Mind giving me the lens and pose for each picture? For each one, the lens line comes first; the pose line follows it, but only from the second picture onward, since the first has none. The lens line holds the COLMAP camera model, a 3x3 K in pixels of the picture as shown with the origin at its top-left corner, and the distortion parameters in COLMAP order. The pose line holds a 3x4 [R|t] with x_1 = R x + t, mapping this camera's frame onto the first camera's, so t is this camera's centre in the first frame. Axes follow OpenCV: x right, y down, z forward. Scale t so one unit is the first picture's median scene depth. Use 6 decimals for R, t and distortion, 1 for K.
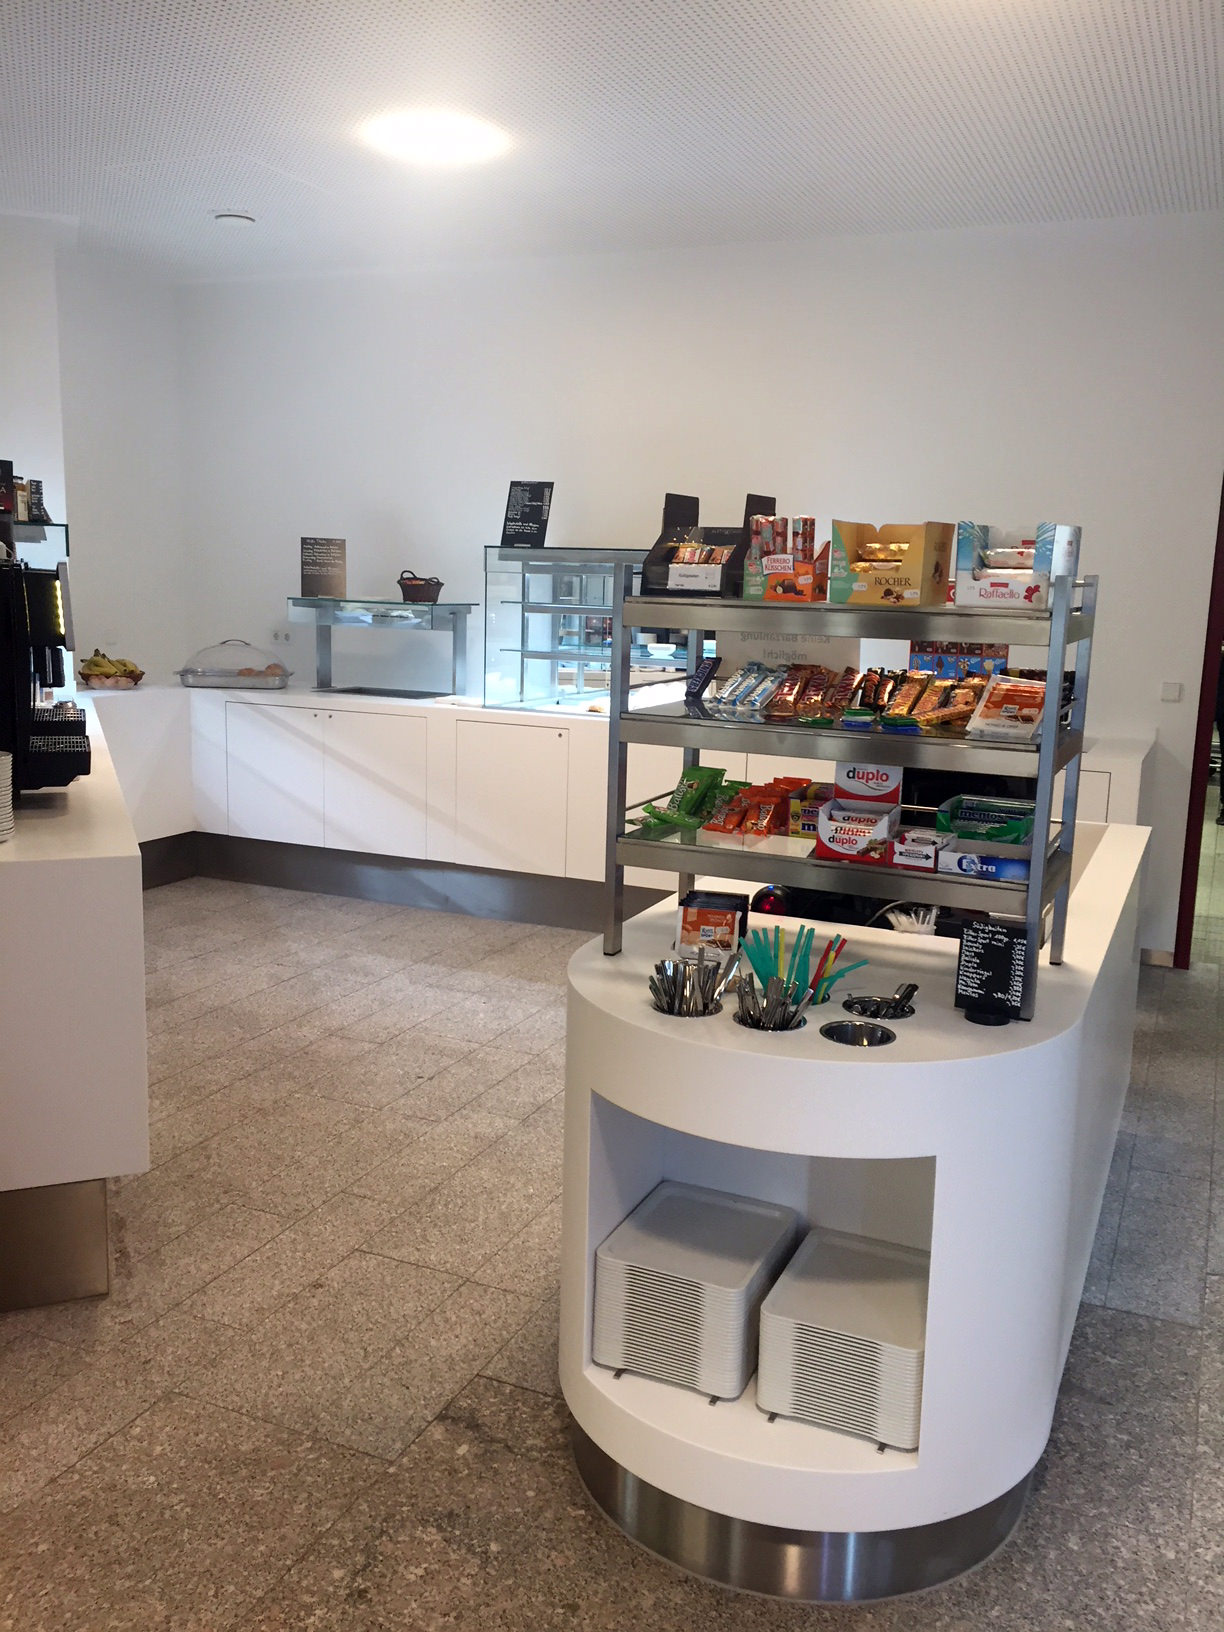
lens RADIAL K [[1407.7, 0, 612.0], [0, 1407.7, 816.0], [0, 0, 1]] dist [0.005410, -0.012462]
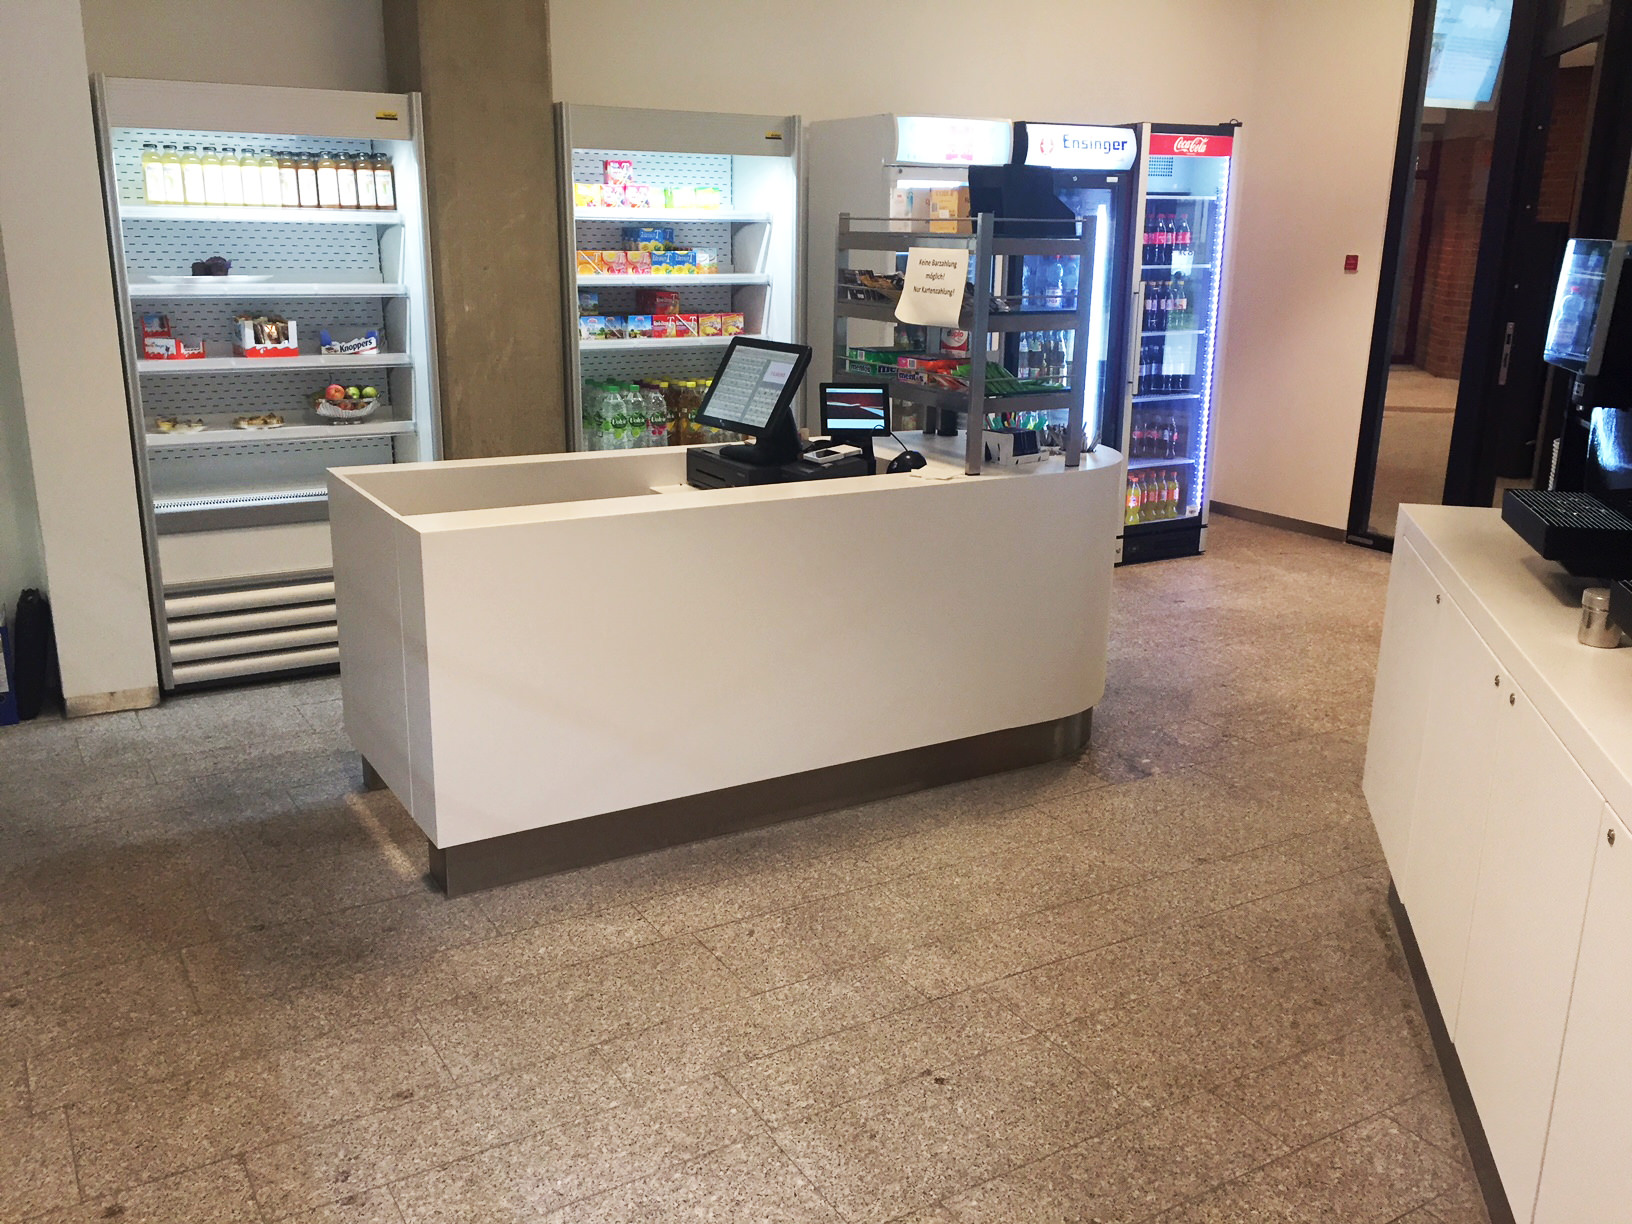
lens RADIAL K [[1407.7, 0, 816.0], [0, 1407.7, 612.0], [0, 0, 1]] dist [0.005410, -0.012462]
pose [[-0.822747, -0.190595, 0.535500, -0.380844], [0.063936, 0.905096, 0.420374, -0.257482], [-0.564800, 0.380099, -0.732479, 1.405237]]
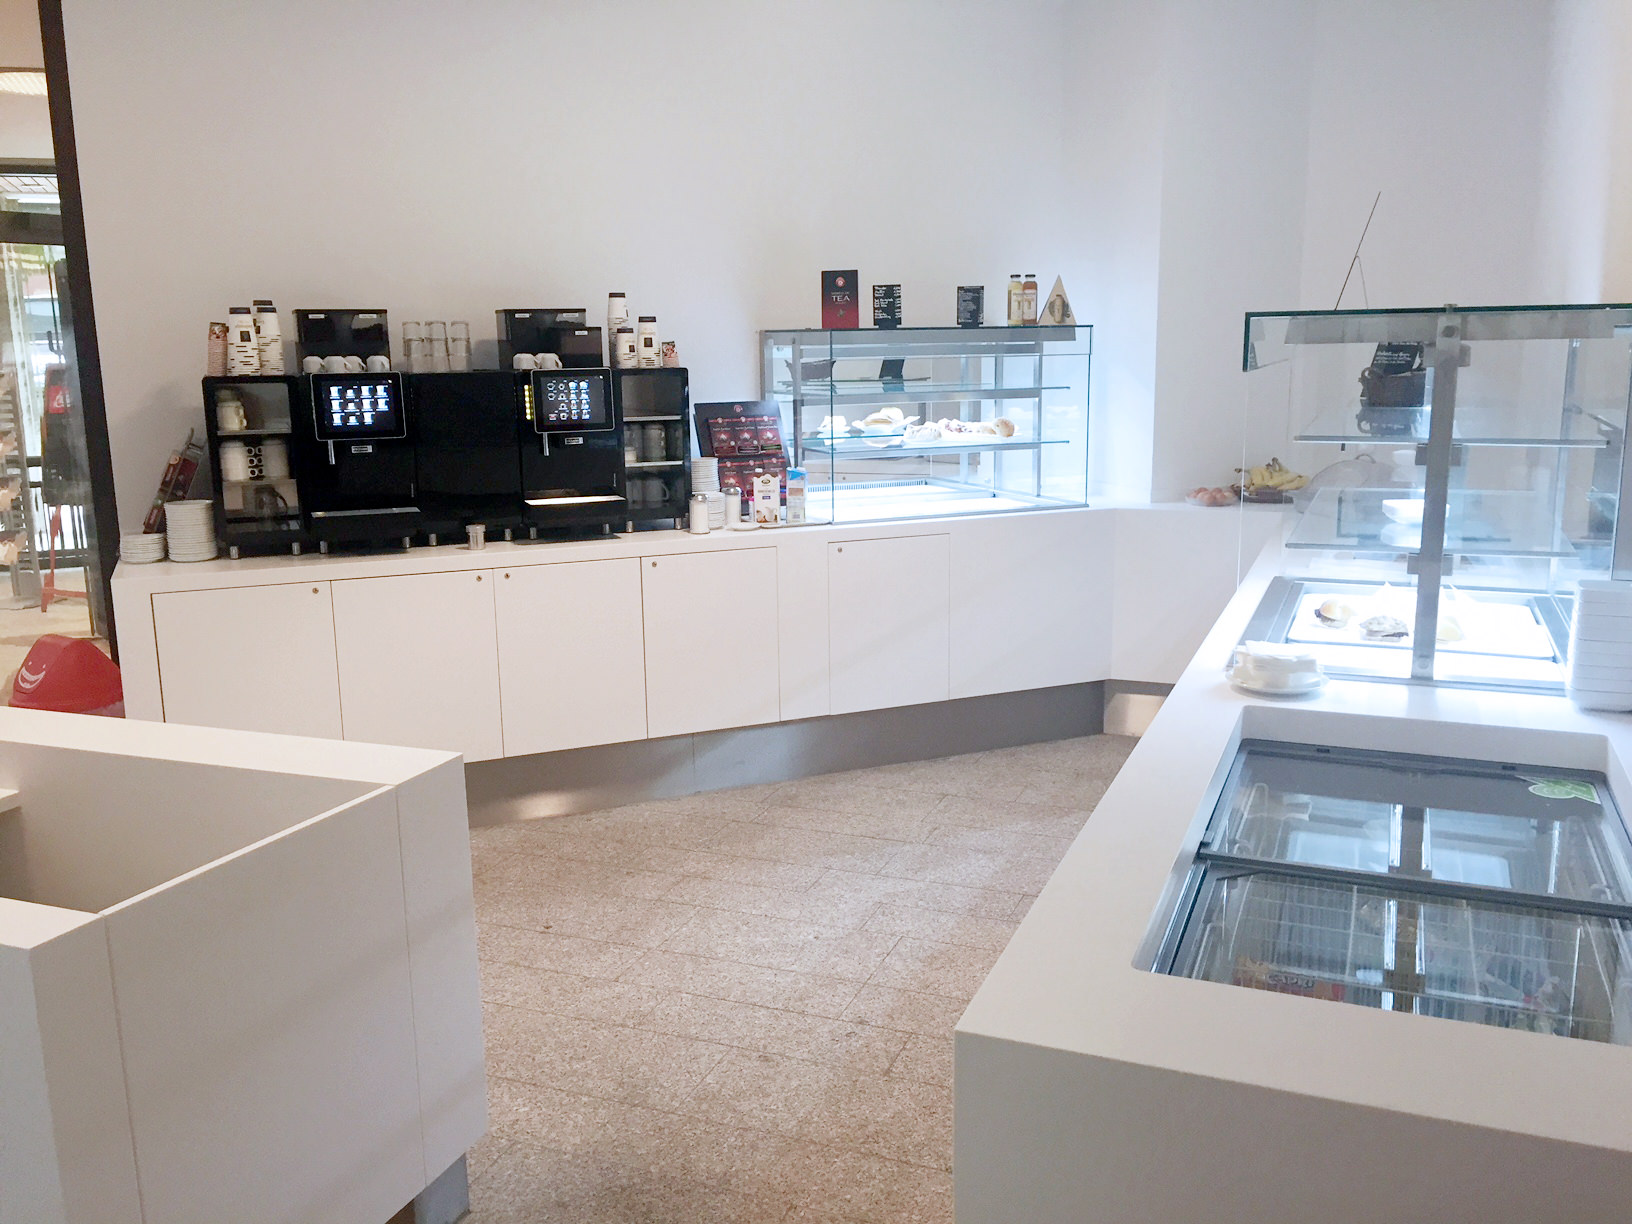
lens RADIAL K [[1407.7, 0, 816.0], [0, 1407.7, 612.0], [0, 0, 1]] dist [0.005410, -0.012462]
pose [[0.039656, 0.171336, -0.984414, 0.747194], [-0.158064, 0.973860, 0.163131, -0.194273], [0.986632, 0.149131, 0.065701, 1.086730]]
